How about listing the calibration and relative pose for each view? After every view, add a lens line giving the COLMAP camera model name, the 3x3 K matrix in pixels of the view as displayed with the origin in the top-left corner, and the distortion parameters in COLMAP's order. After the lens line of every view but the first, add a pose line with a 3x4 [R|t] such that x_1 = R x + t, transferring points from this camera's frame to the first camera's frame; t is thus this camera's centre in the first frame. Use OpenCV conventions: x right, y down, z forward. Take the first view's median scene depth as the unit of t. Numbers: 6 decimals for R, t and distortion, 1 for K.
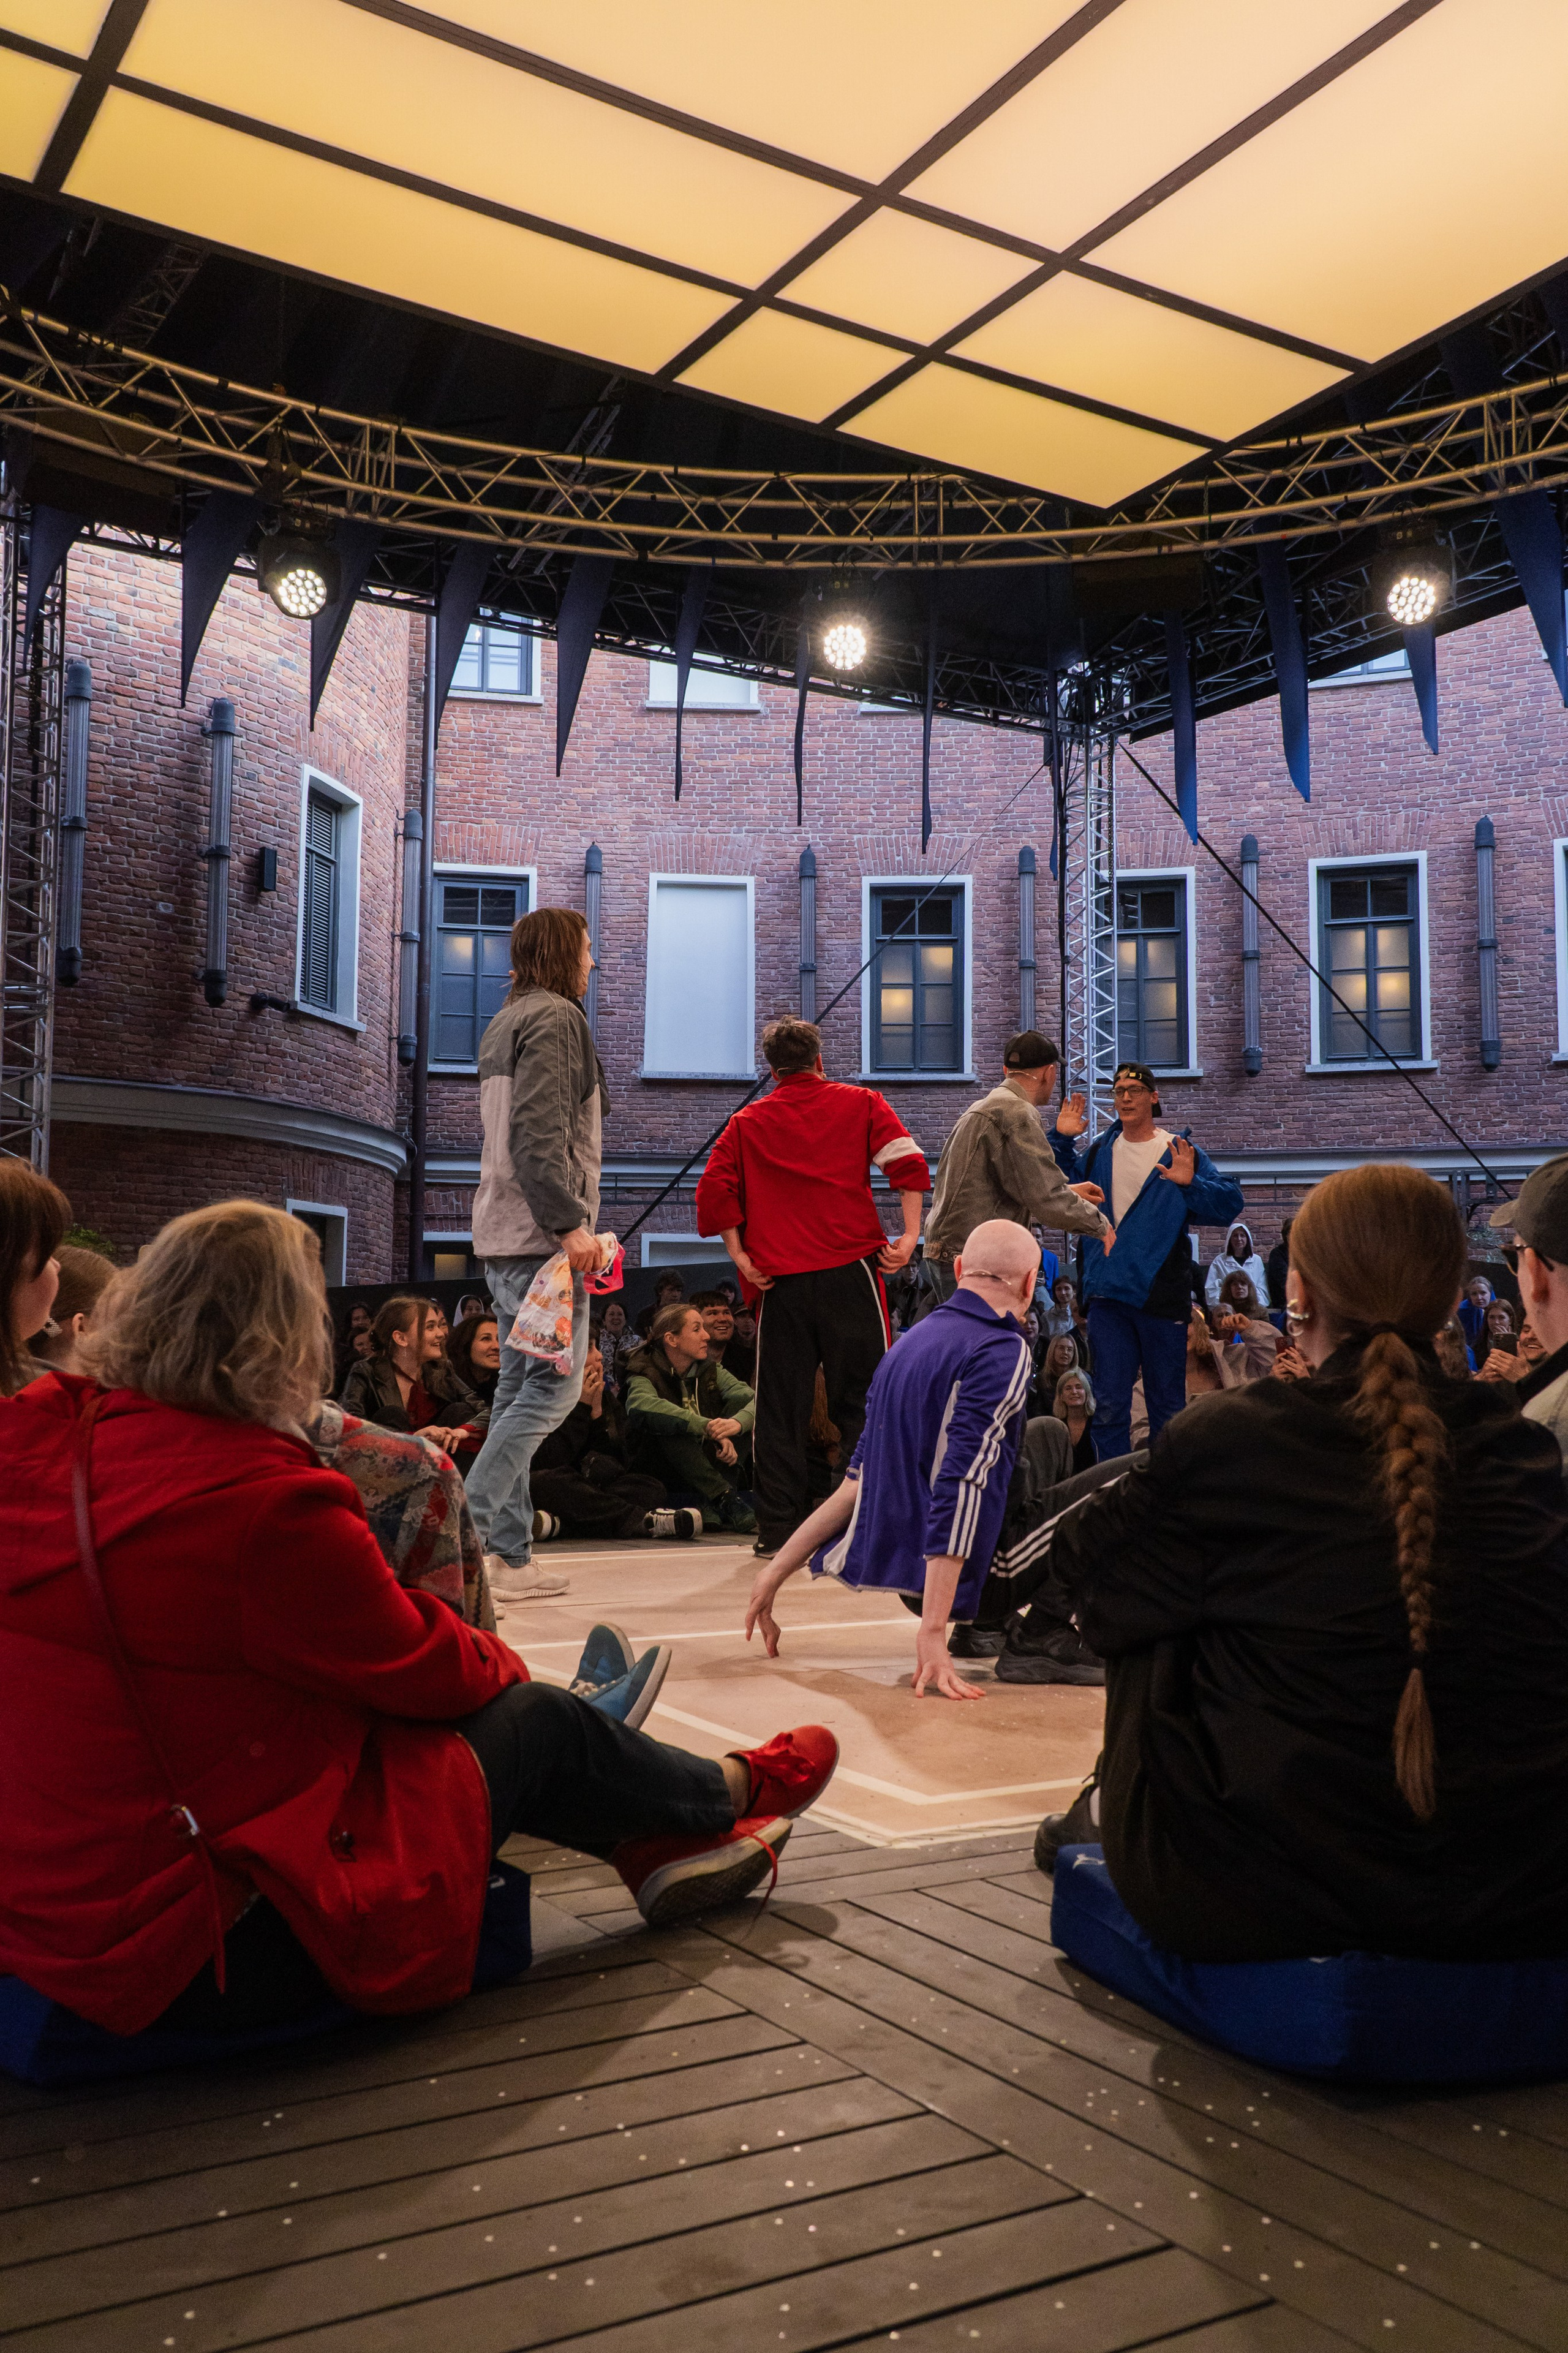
lens RADIAL K [[1978.4, 0, 792.6], [0, 1978.4, 1122.5], [0, 0, 1]] dist [0.009336, 0.034154]
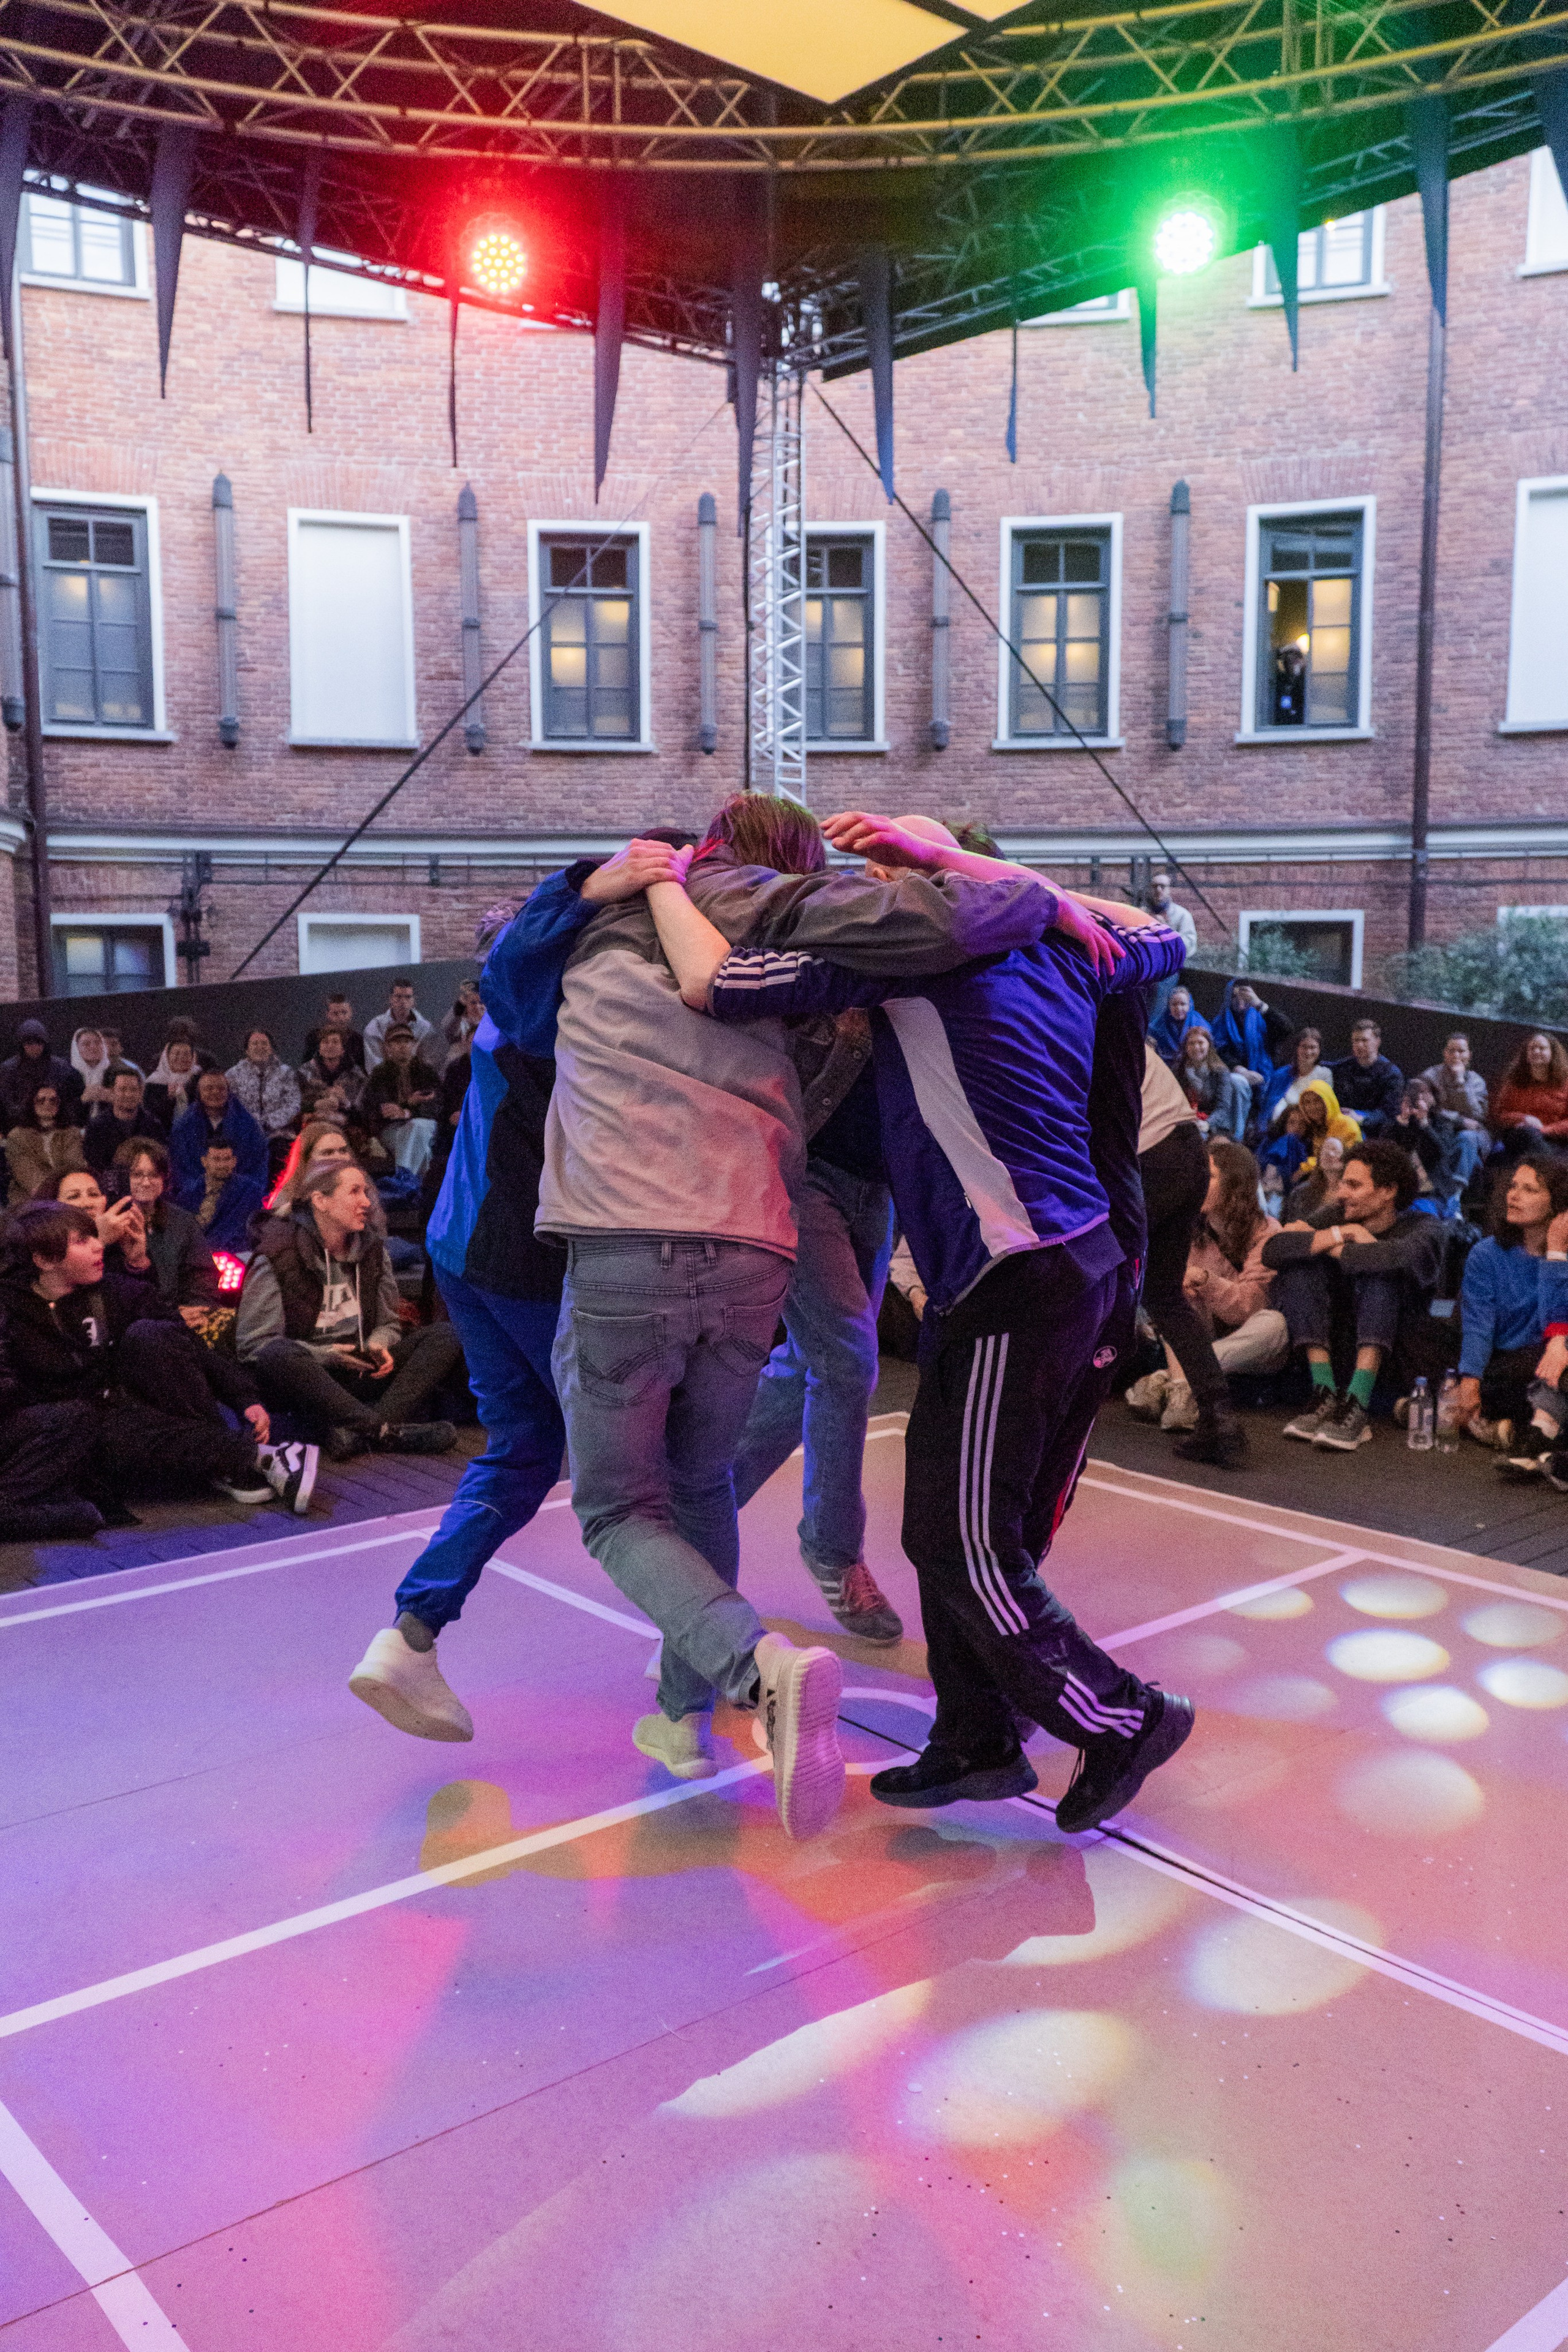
lens RADIAL K [[1850.7, 0, 807.2], [0, 1850.7, 1132.8], [0, 0, 1]] dist [0.007983, 0.000854]
pose [[0.984216, -0.027907, 0.174758, 0.004758], [-0.009734, 0.977457, 0.210909, -0.032006], [-0.176704, -0.209281, 0.961757, 0.101922]]
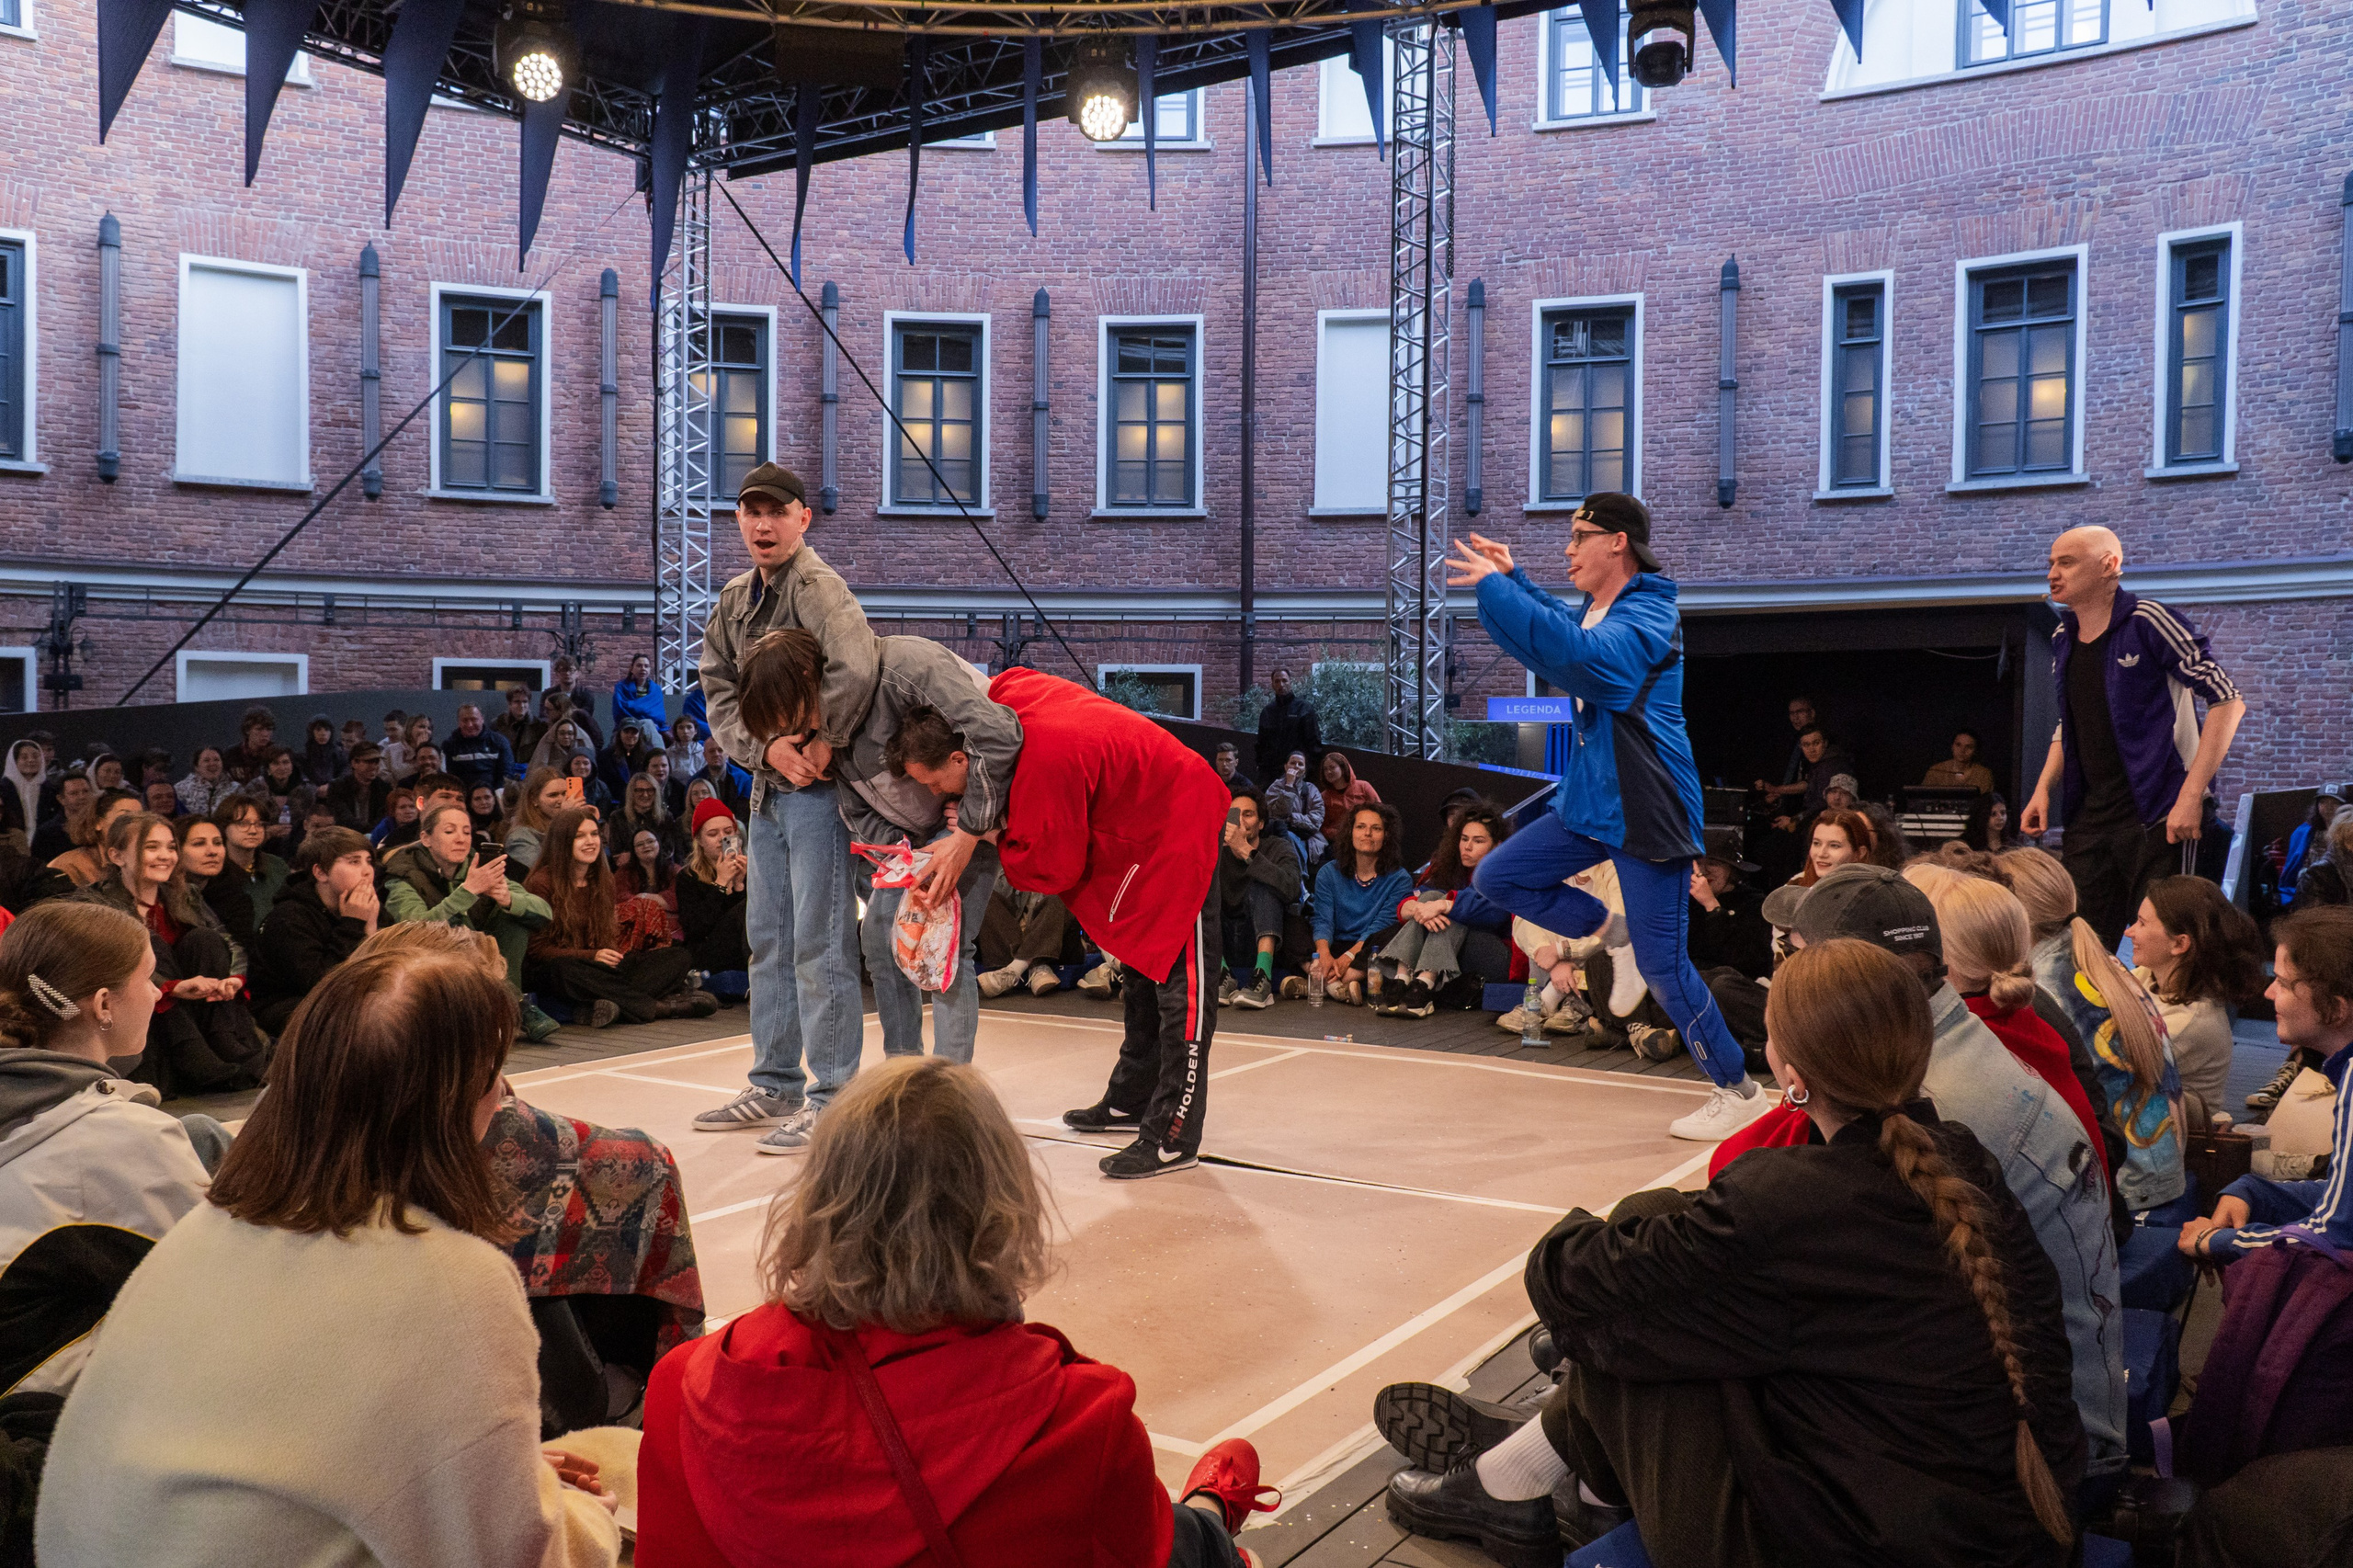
lens RADIAL K [[1851.4, 0, 1132.1], [0, 1851.4, 745.3], [0, 0, 1]] dist [0.007983, 0.000854]
pose [[0.899058, -0.007211, 0.437770, -0.058720], [-0.046667, 0.992590, 0.112191, -0.019839], [-0.435336, -0.121296, 0.892059, 0.028437]]
